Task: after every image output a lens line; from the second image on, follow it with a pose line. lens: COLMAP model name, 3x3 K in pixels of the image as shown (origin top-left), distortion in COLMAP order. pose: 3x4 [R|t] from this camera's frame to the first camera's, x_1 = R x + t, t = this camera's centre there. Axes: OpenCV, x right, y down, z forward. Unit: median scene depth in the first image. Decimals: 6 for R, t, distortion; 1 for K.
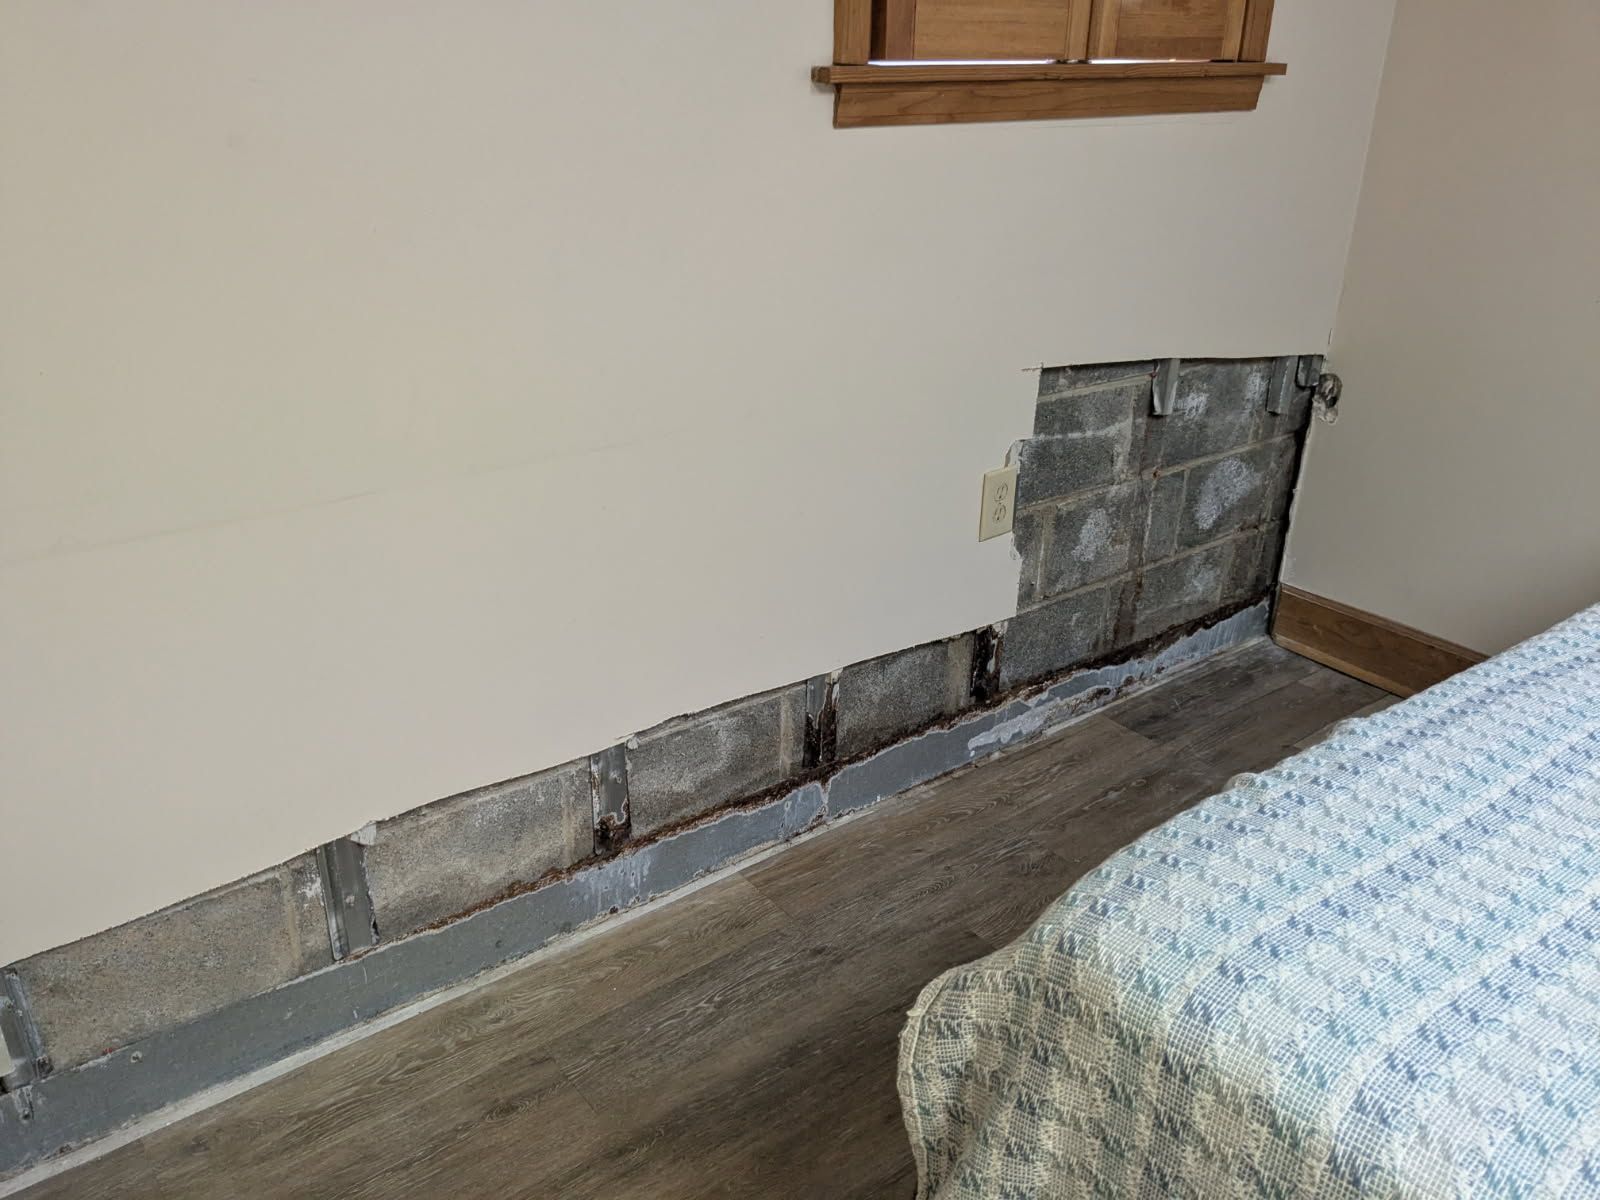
lens RADIAL K [[1219.4, 0, 800.0], [0, 1219.4, 600.0], [0, 0, 1]] dist [-0.003912, -0.002871]
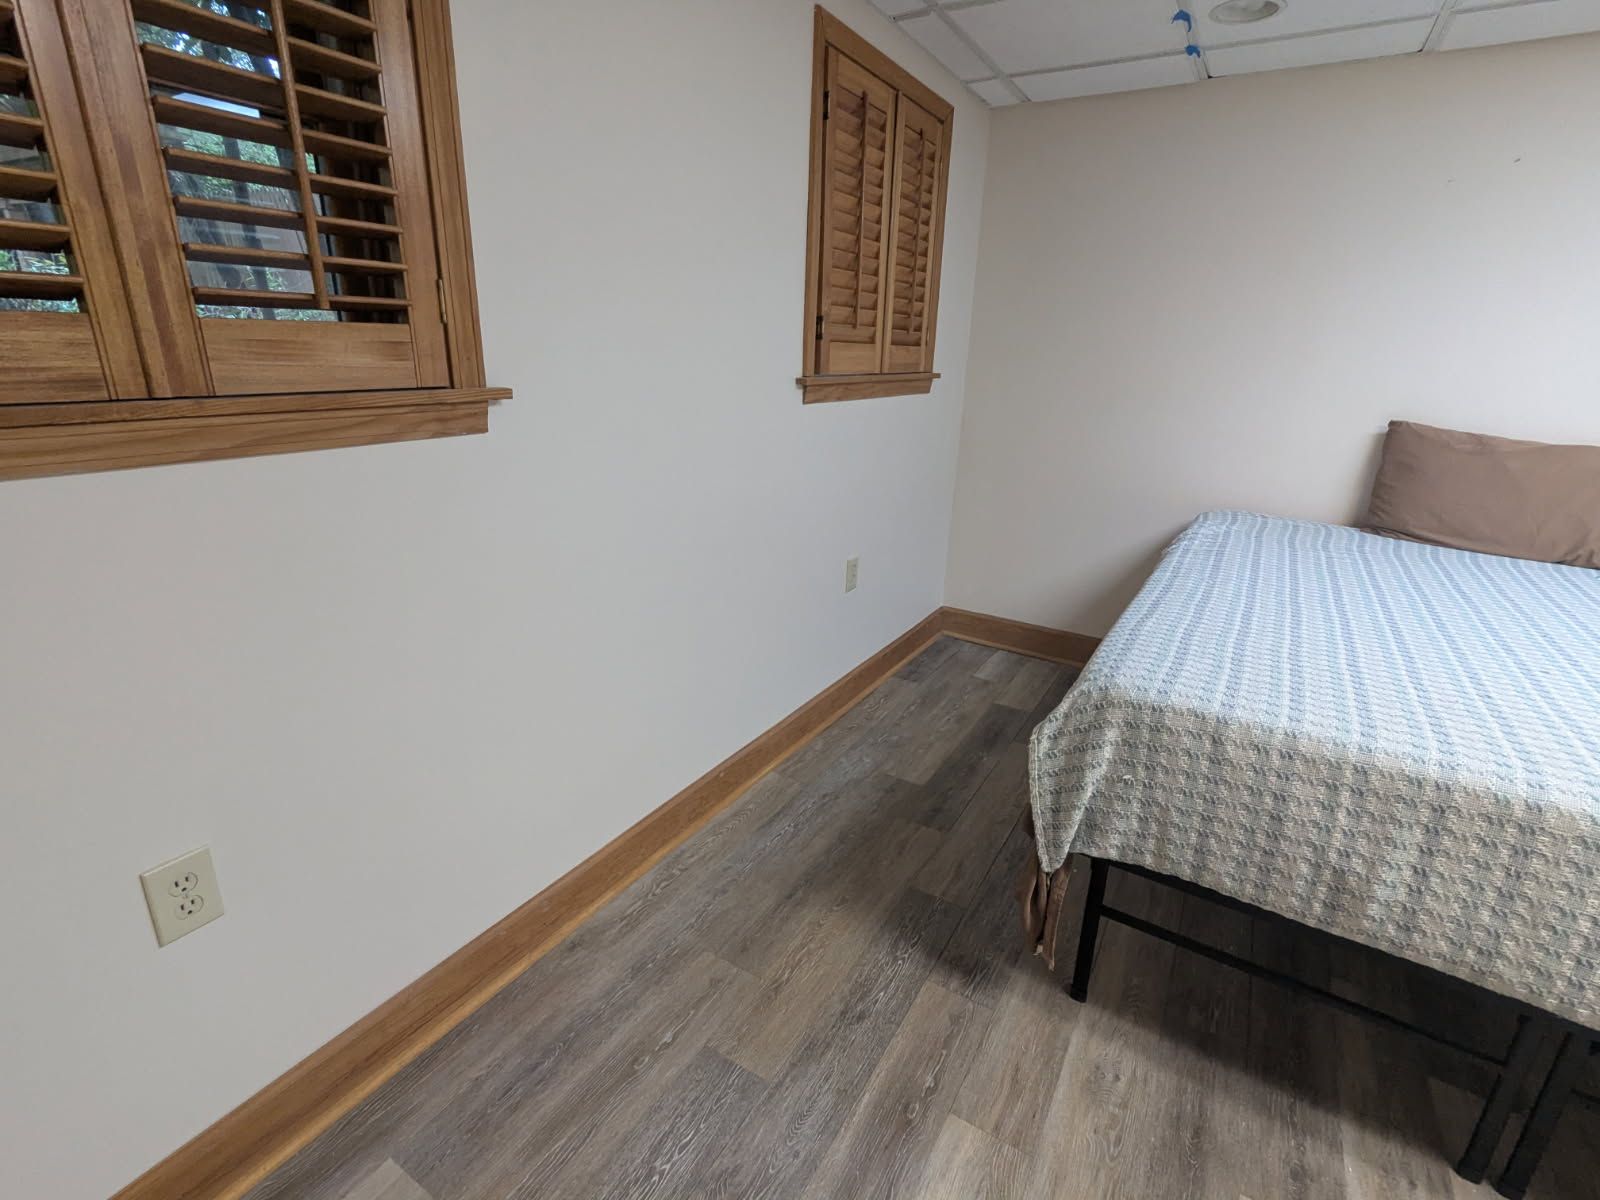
lens RADIAL K [[761.7, 0, 800.0], [0, 761.7, 600.0], [0, 0, 1]] dist [-0.000155, -0.000204]
pose [[0.920540, -0.093931, 0.379188, -0.529488], [0.126466, 0.990046, -0.061766, 0.041416], [-0.369611, 0.104813, 0.923256, -0.217912]]
